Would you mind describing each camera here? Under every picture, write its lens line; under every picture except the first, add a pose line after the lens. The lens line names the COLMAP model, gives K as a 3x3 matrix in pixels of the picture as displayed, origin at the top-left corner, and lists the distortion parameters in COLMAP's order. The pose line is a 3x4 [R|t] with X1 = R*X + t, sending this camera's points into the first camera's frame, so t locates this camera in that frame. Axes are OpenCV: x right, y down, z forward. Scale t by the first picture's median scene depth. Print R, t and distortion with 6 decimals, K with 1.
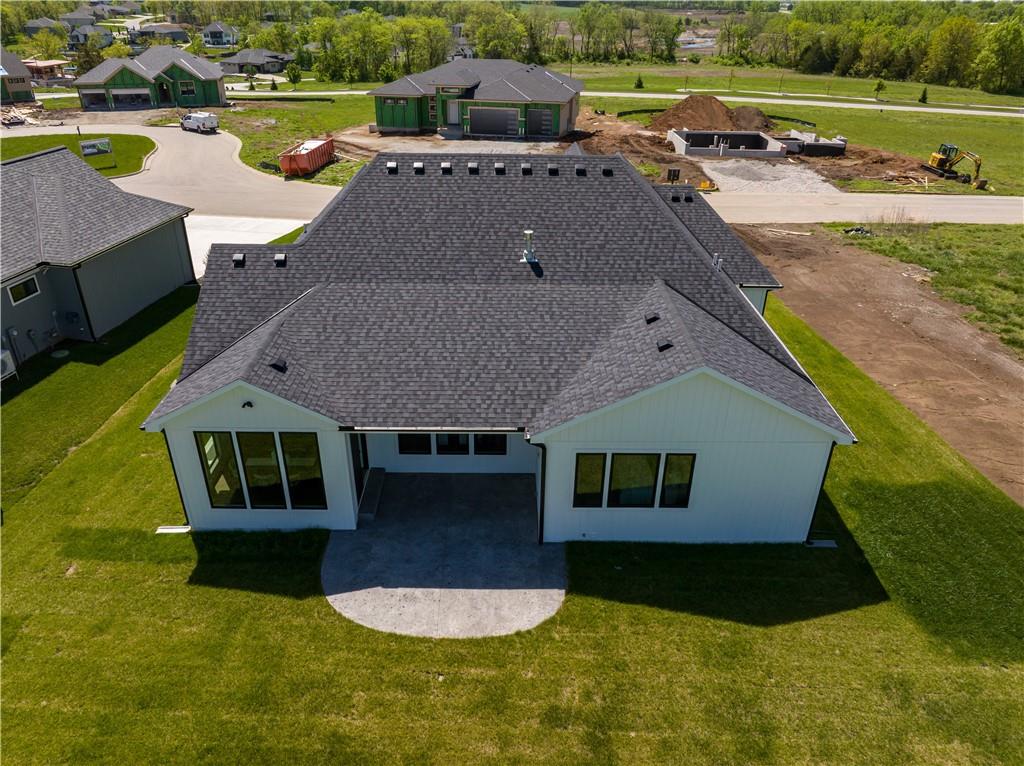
lens RADIAL K [[720.8, 0, 508.5], [0, 720.8, 383.0], [0, 0, 1]] dist [-0.053056, 0.025649]
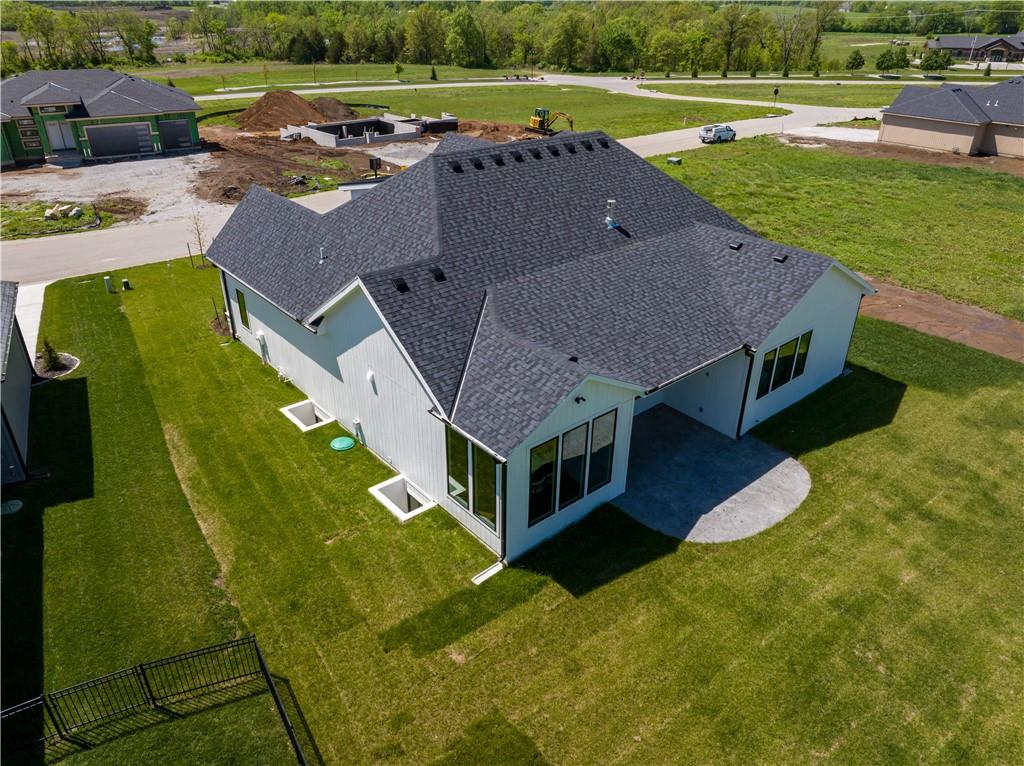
lens RADIAL K [[720.8, 0, 512.9], [0, 720.8, 382.5], [0, 0, 1]] dist [-0.053056, 0.025649]
pose [[0.760394, -0.311224, 0.570035, -0.361304], [0.307592, 0.945600, 0.105961, -0.046477], [-0.572003, 0.094766, 0.814759, 0.081721]]
